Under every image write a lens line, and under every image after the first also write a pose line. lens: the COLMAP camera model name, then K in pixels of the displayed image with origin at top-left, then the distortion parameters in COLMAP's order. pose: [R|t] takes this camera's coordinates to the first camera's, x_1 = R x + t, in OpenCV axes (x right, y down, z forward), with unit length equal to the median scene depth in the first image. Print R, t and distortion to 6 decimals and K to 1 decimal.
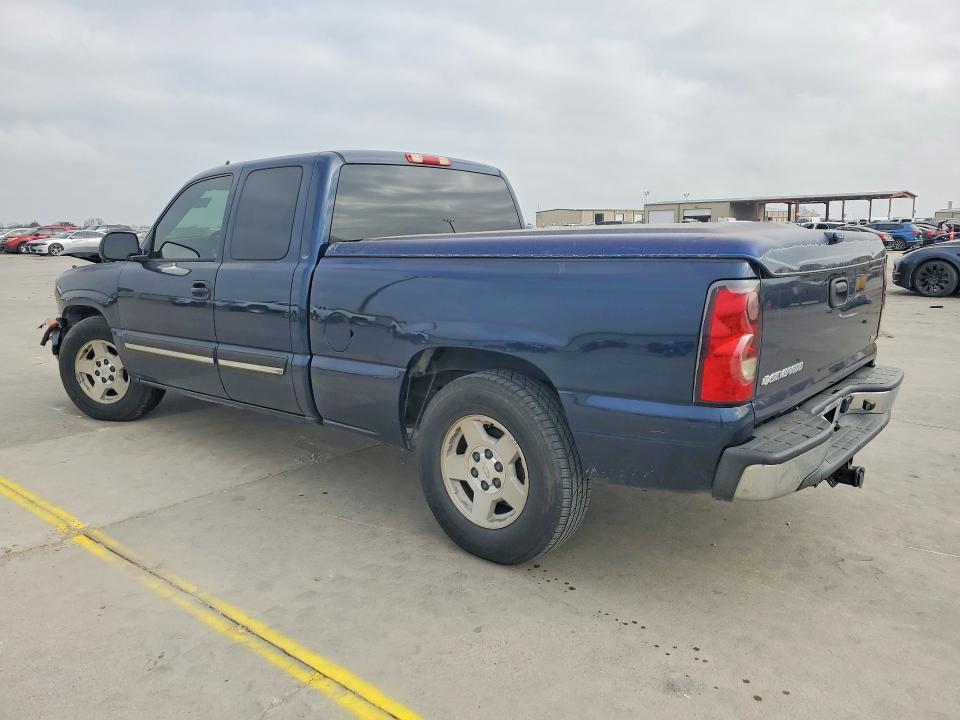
lens RADIAL K [[752.8, 0, 465.9], [0, 752.8, 361.9], [0, 0, 1]] dist [-0.043308, 0.072349]
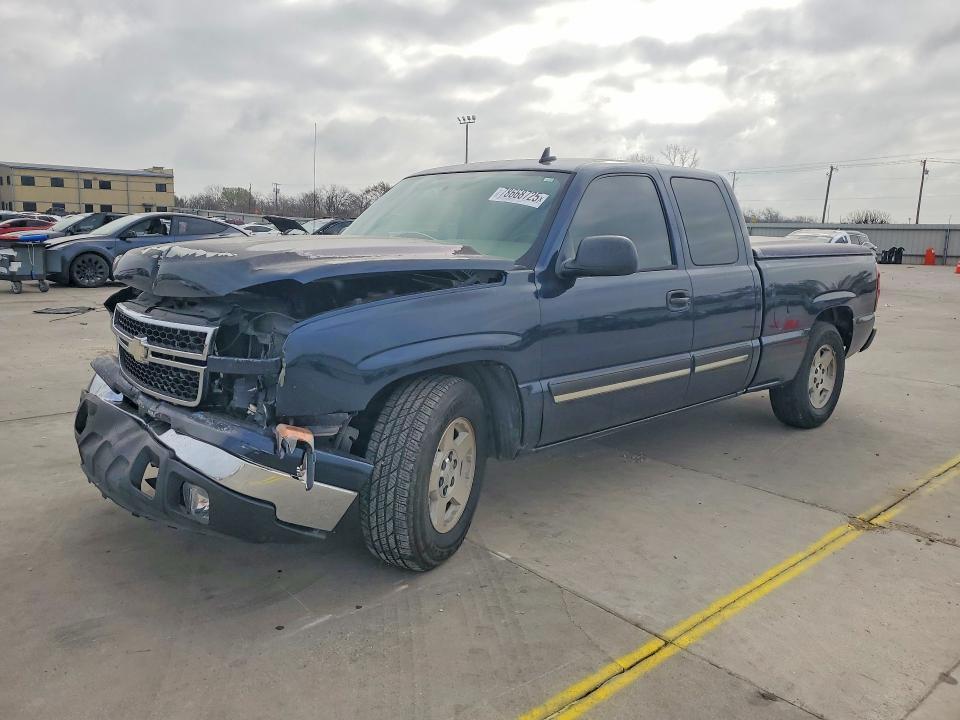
lens RADIAL K [[752.8, 0, 465.9], [0, 752.8, 361.9], [0, 0, 1]] dist [-0.043308, 0.072349]
pose [[0.126695, -0.163447, 0.978383, -1.859287], [0.150608, 0.978066, 0.143891, -0.275854], [-0.980442, 0.129122, 0.148532, 1.597152]]
